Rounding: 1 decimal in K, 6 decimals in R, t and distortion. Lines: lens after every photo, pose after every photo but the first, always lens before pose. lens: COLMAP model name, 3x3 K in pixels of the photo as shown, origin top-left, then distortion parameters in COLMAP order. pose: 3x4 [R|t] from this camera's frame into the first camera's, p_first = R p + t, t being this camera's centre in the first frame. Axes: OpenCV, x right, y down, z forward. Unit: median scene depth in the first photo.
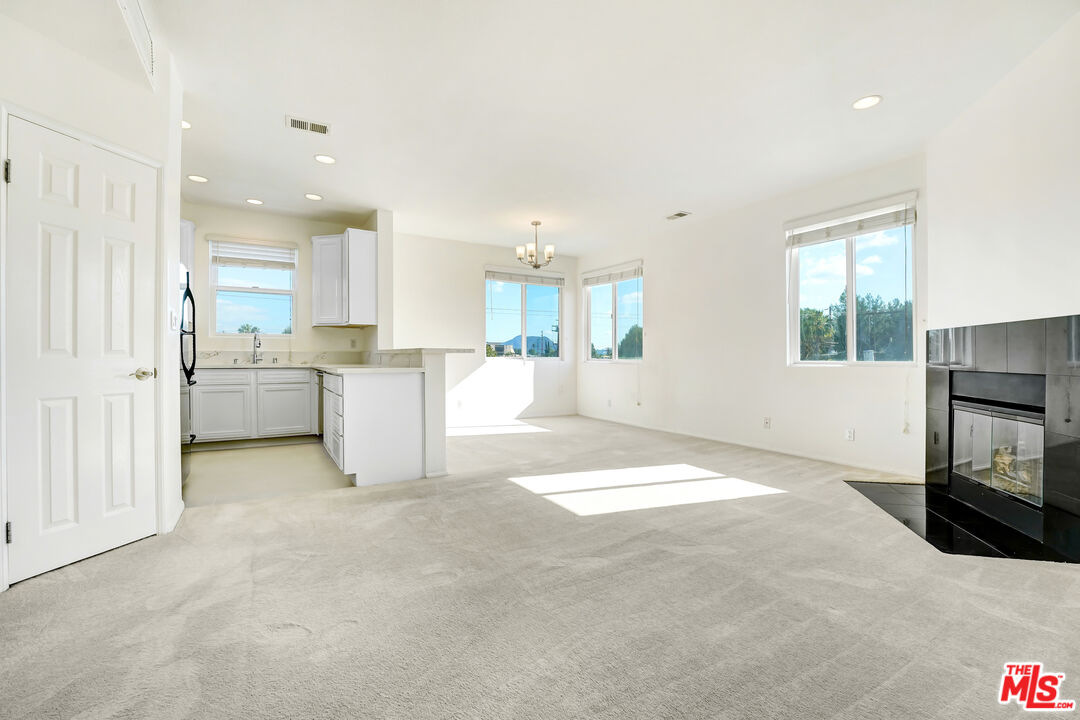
lens RADIAL K [[466.5, 0, 540.0], [0, 466.5, 360.0], [0, 0, 1]] dist [-0.030590, 0.000273]
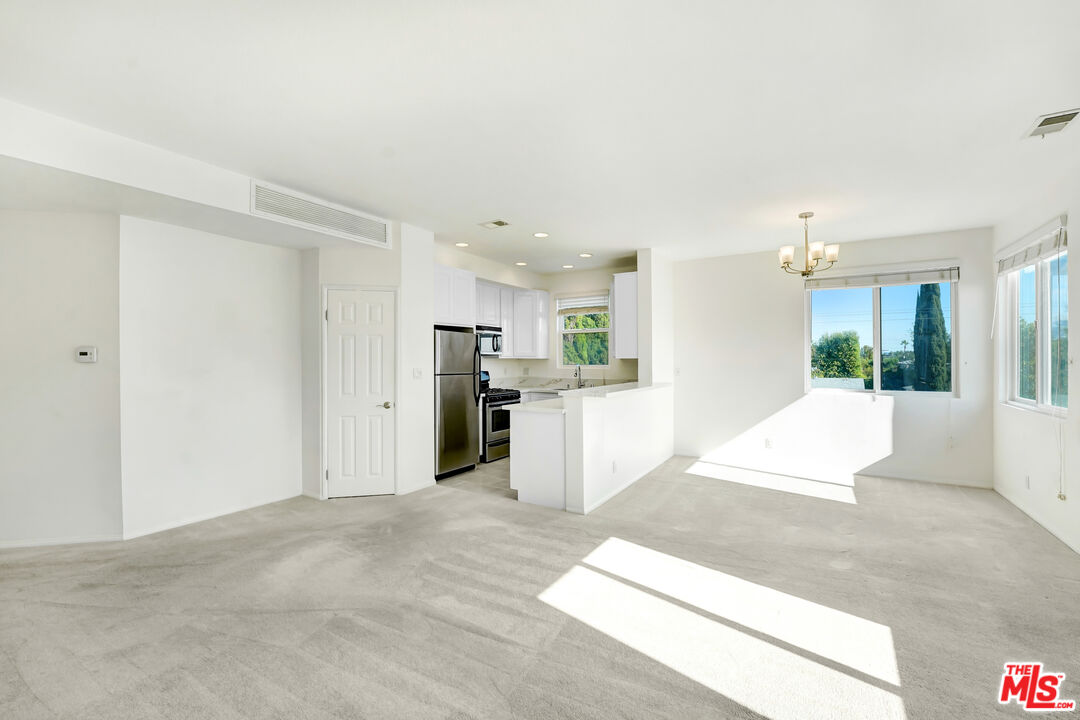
lens RADIAL K [[450.6, 0, 540.0], [0, 450.6, 360.0], [0, 0, 1]] dist [-0.023639, -0.000160]
pose [[0.449713, -0.005491, -0.893156, 0.472719], [-0.001255, 0.999976, -0.006779, -0.064983], [0.893172, 0.004169, 0.449696, 0.334594]]
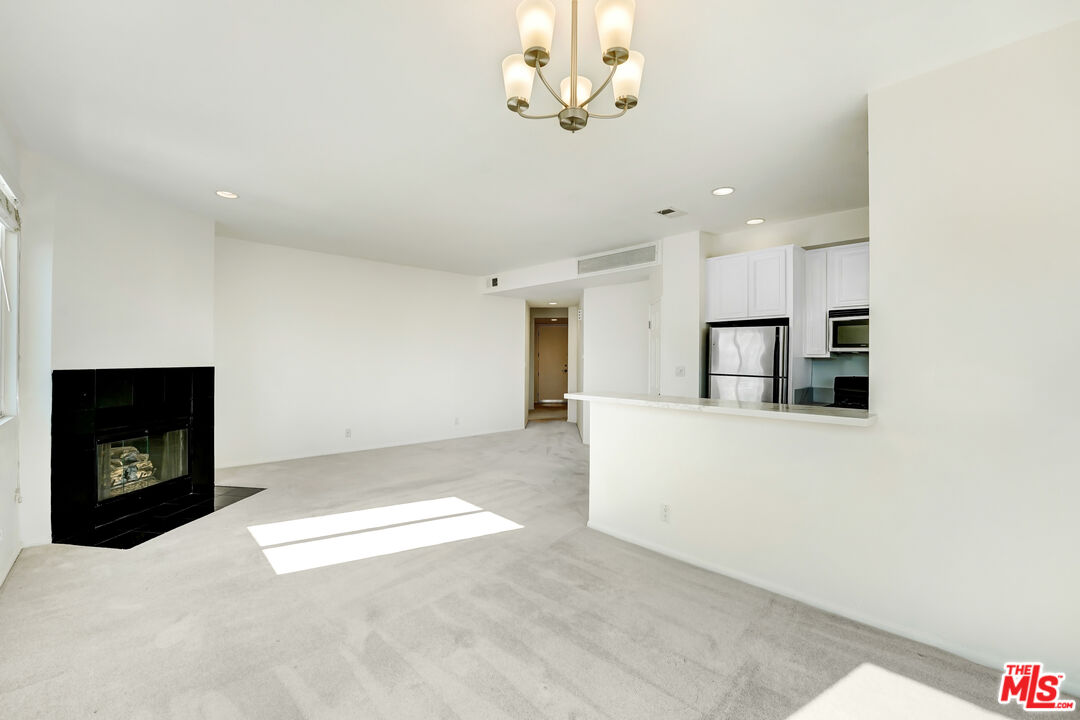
lens RADIAL K [[466.5, 0, 540.0], [0, 466.5, 360.0], [0, 0, 1]] dist [-0.030590, 0.000273]
pose [[-0.976745, -0.012251, -0.214055, 0.073795], [-0.013426, 0.999902, 0.004036, -0.068362], [0.213985, 0.006816, -0.976813, 1.388994]]
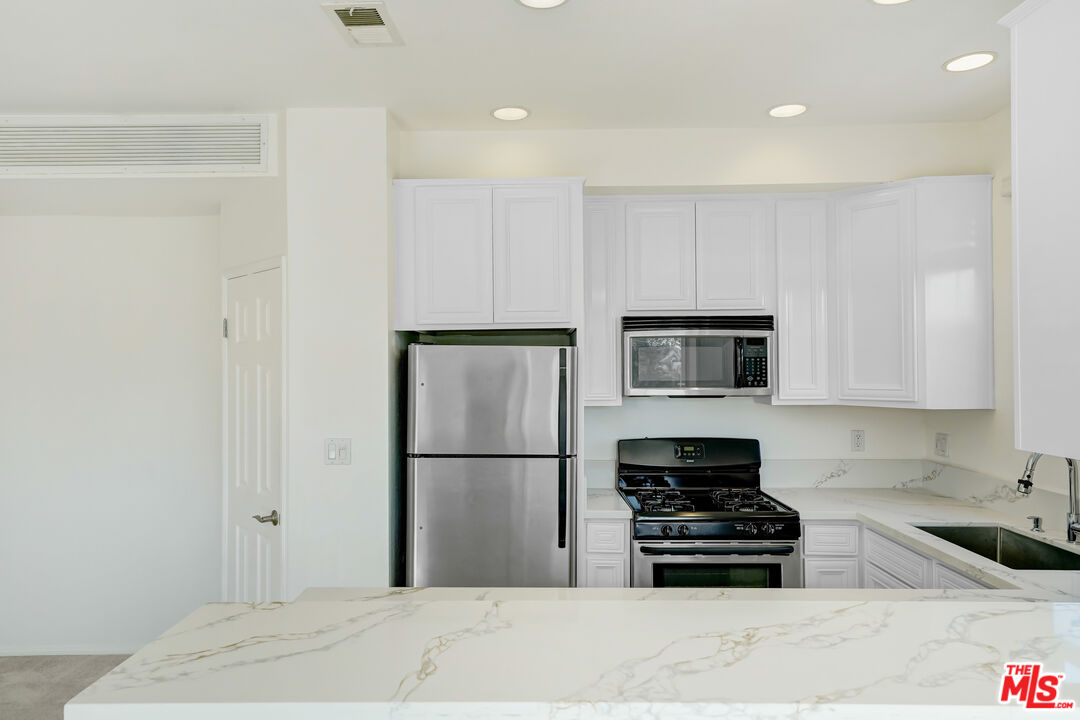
lens RADIAL K [[715.5, 0, 540.0], [0, 715.5, 360.0], [0, 0, 1]] dist [0.008285, 0.002843]
pose [[-0.525384, -0.012067, -0.850779, -0.000252], [-0.000839, 0.999906, -0.013665, -0.112356], [0.850865, -0.006466, -0.525345, 0.965955]]
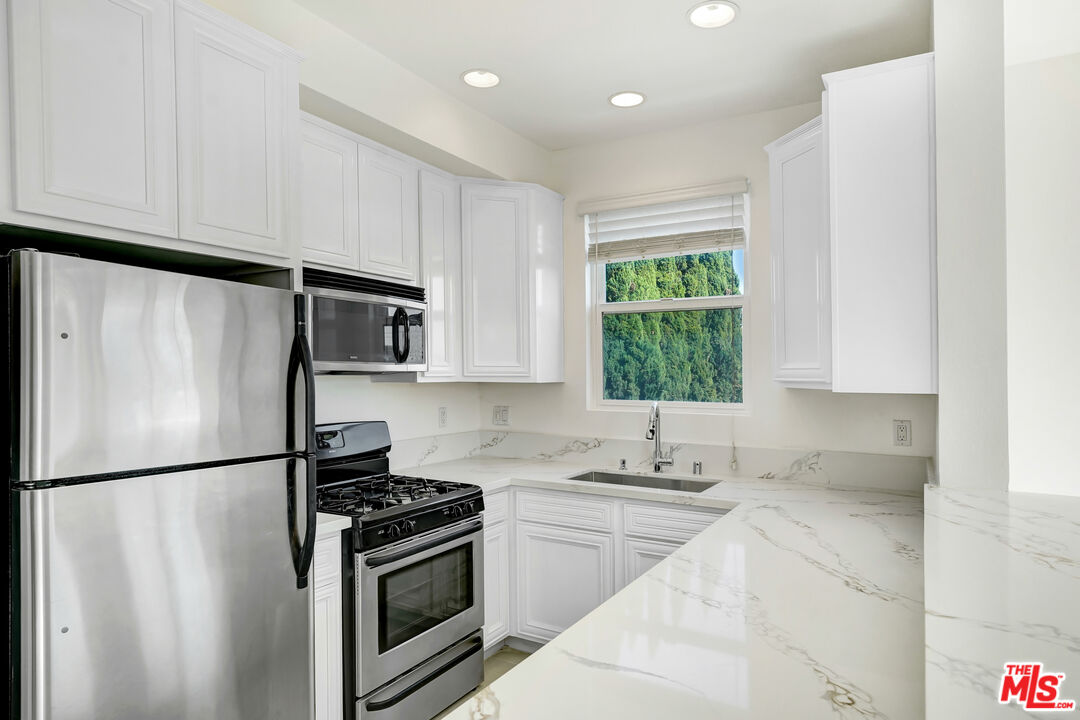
lens RADIAL K [[640.0, 0, 538.3], [0, 640.0, 374.6], [0, 0, 1]] dist [-0.005888, -0.000844]
pose [[0.478931, -0.002699, -0.877849, -0.134692], [-0.001724, 0.999990, -0.004015, -0.083977], [0.877851, 0.003436, 0.478922, 0.614278]]
